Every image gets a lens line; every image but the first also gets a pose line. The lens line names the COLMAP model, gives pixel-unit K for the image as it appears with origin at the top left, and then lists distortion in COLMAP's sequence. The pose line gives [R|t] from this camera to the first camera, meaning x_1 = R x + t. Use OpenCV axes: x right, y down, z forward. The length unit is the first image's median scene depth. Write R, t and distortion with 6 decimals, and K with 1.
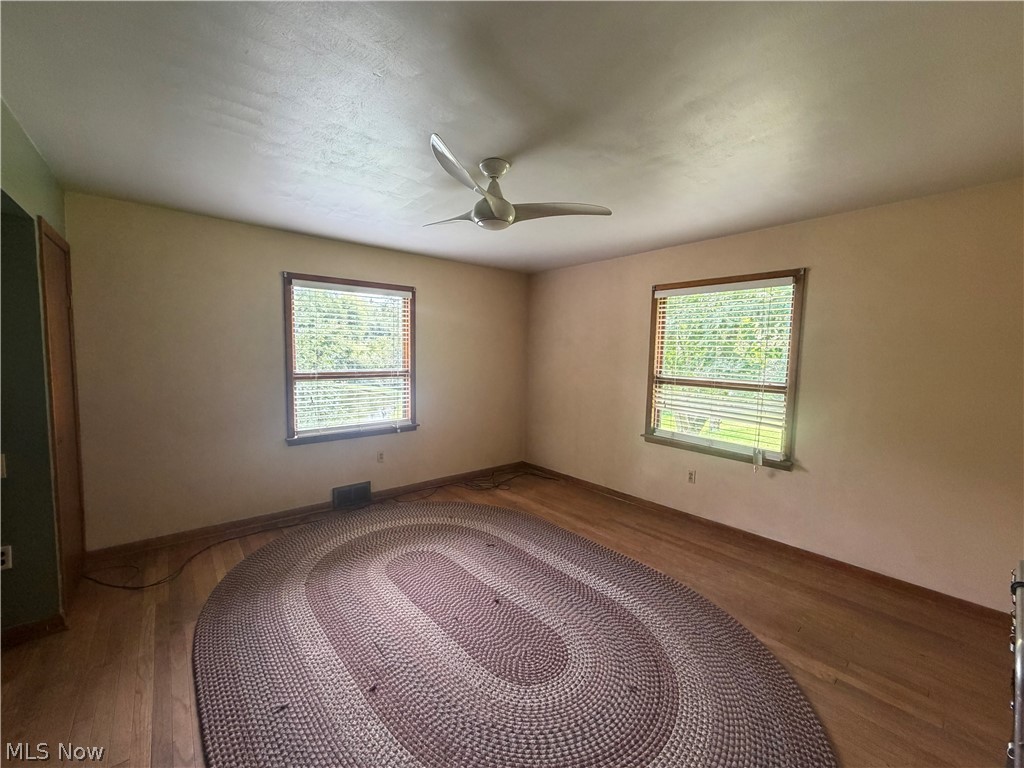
lens RADIAL K [[408.7, 0, 509.4], [0, 408.7, 382.8], [0, 0, 1]] dist [-0.001116, 0.000394]
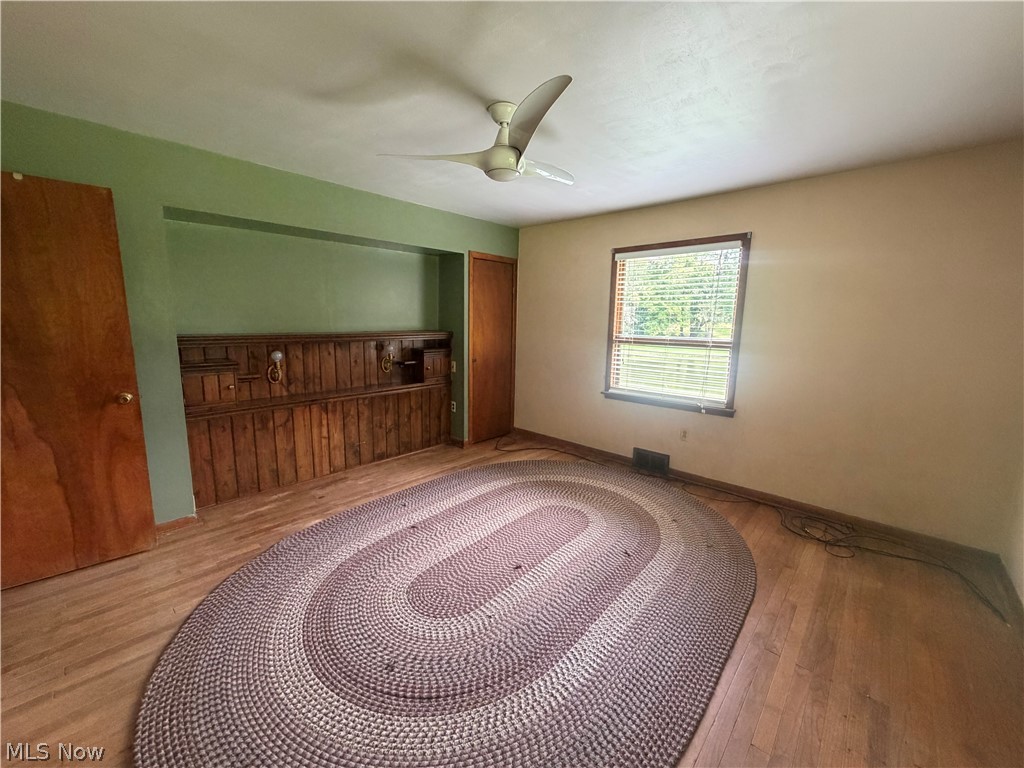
lens RADIAL K [[408.7, 0, 509.4], [0, 408.7, 382.8], [0, 0, 1]] dist [-0.001116, 0.000394]
pose [[0.122807, 0.140990, -0.982365, 0.736143], [-0.088350, 0.987480, 0.130680, -0.024453], [0.988490, 0.070743, 0.133726, 0.695298]]
